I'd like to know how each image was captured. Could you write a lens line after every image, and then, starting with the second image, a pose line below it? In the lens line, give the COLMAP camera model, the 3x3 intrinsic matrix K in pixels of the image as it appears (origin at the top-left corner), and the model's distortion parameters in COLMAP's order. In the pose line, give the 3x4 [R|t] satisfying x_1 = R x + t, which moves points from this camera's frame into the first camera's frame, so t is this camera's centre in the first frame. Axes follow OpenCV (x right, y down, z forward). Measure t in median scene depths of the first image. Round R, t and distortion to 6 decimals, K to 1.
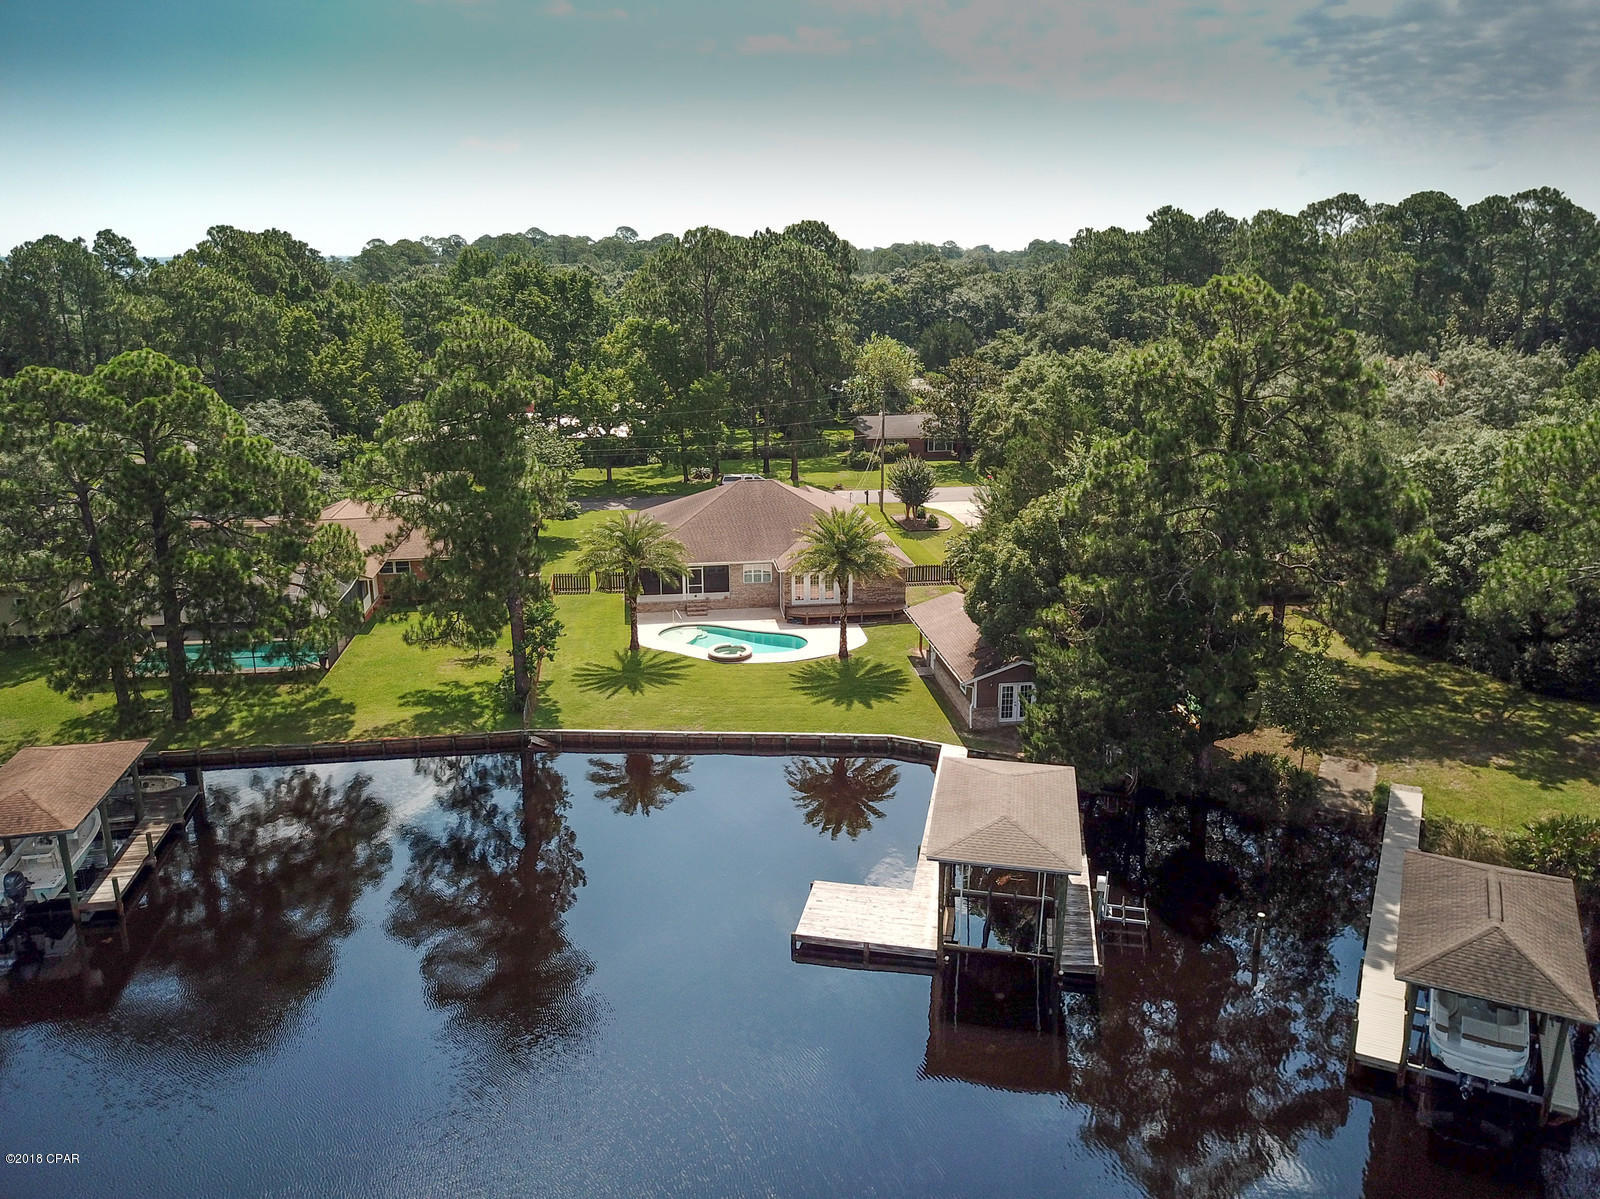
lens RADIAL K [[1223.1, 0, 800.0], [0, 1223.1, 599.5], [0, 0, 1]] dist [0.007628, 0.005723]
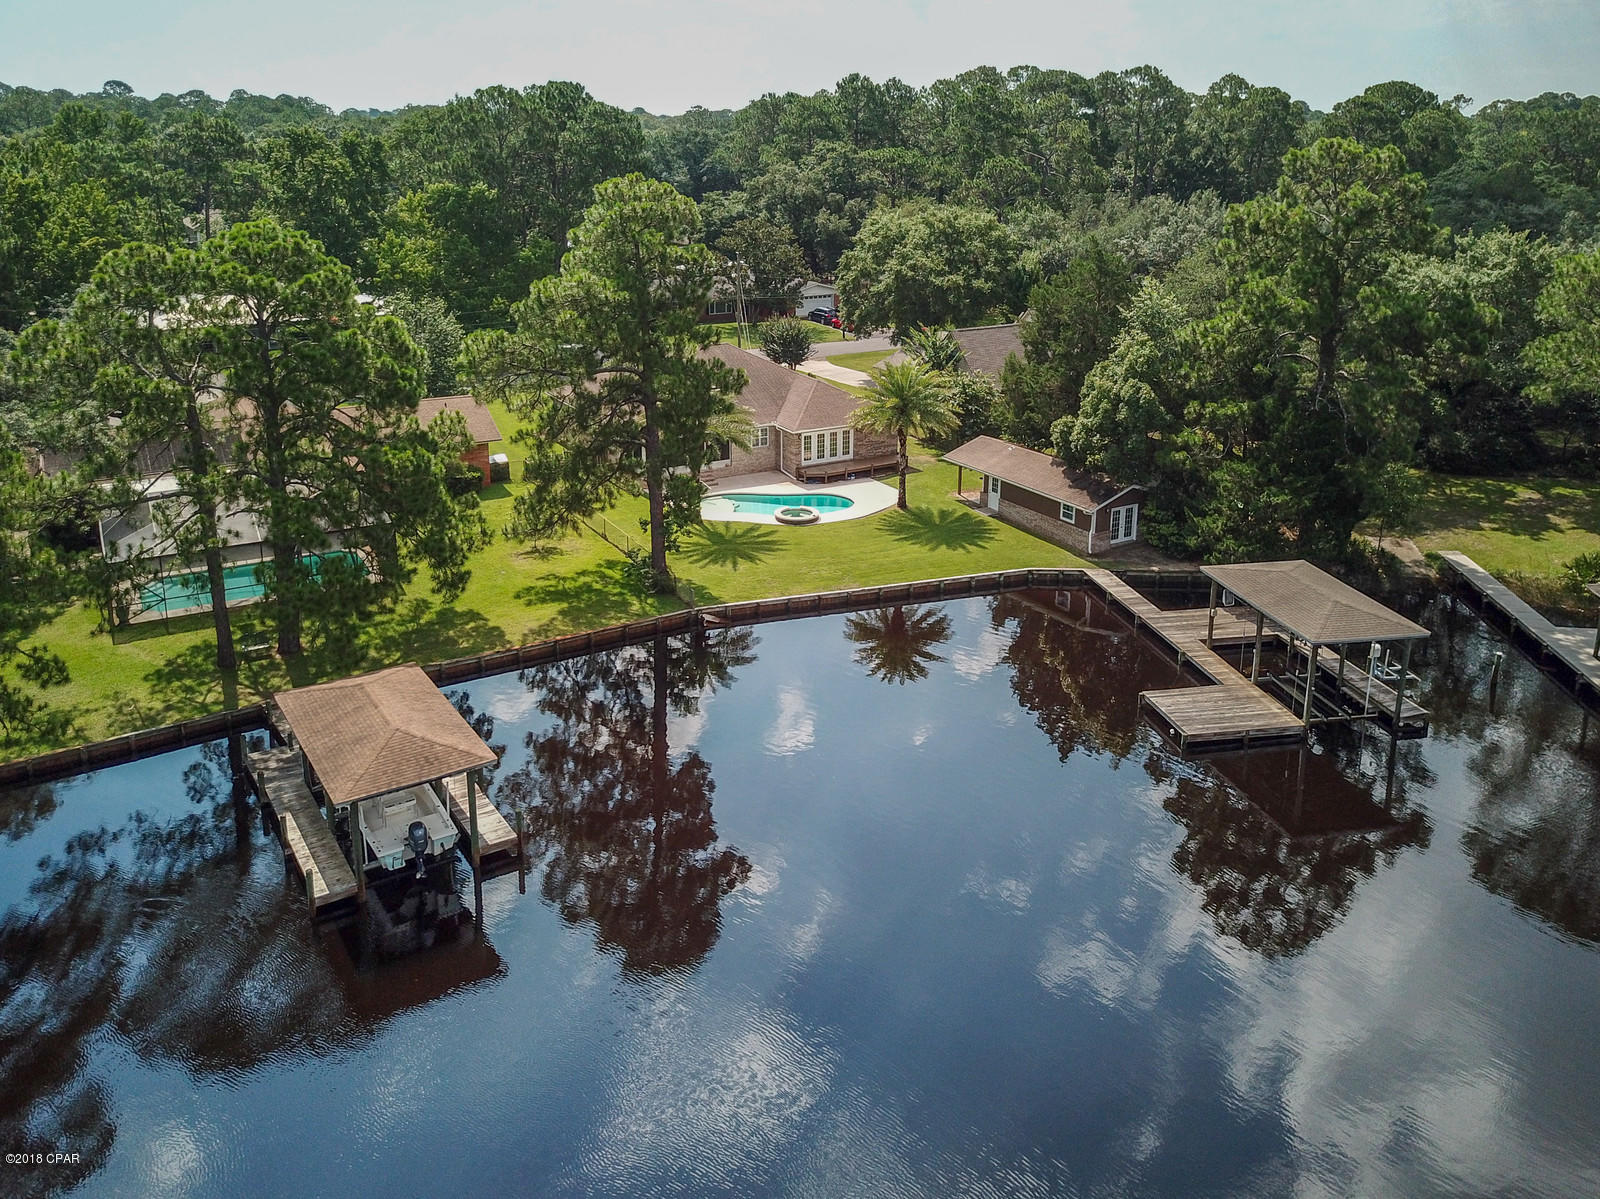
lens RADIAL K [[1271.7, 0, 800.6], [0, 1271.7, 480.7], [0, 0, 1]] dist [0.005709, 0.009699]
pose [[0.924833, -0.096809, 0.367847, -0.412934], [0.096543, 0.995144, 0.019174, -0.003502], [-0.367917, 0.017780, 0.929689, 0.040186]]
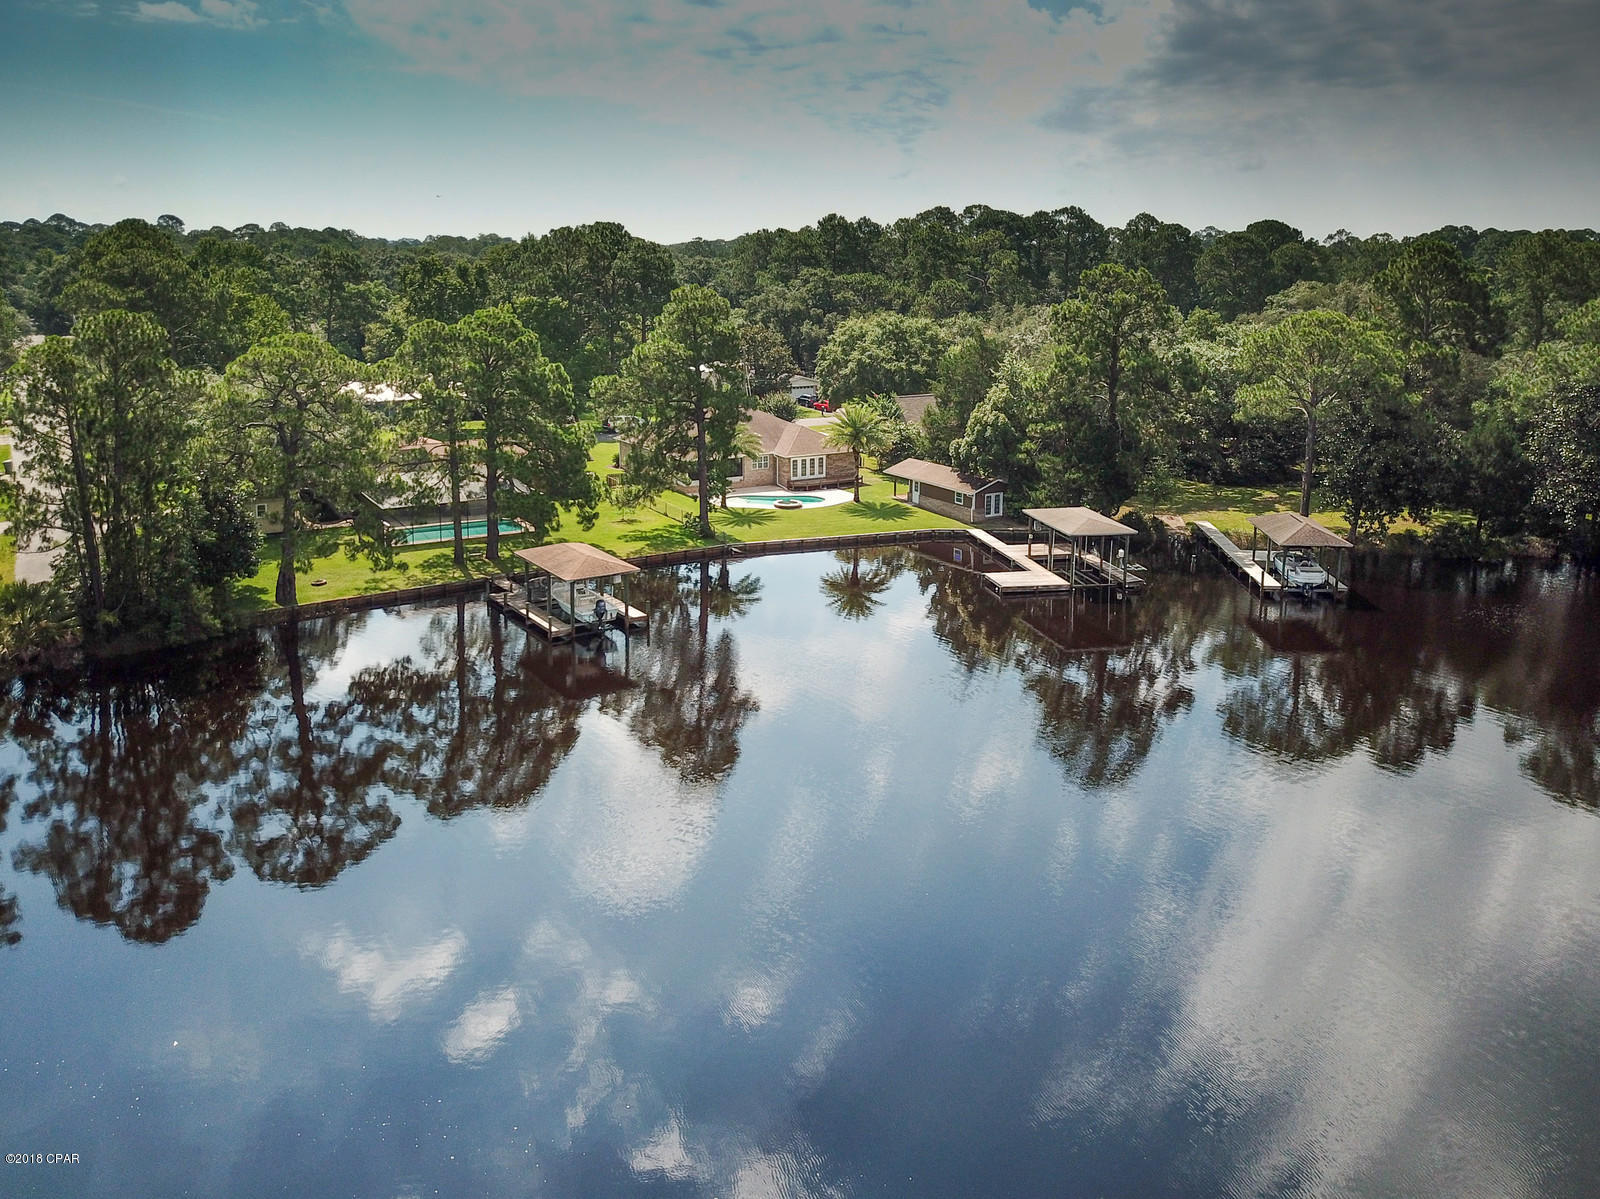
lens RADIAL K [[1239.2, 0, 800.6], [0, 1239.2, 526.5], [0, 0, 1]] dist [0.097848, -0.252240]
pose [[0.921150, -0.077827, 0.381347, -0.613297], [0.099145, 0.994402, -0.036544, 0.124268], [-0.376368, 0.071472, 0.923709, -0.425710]]
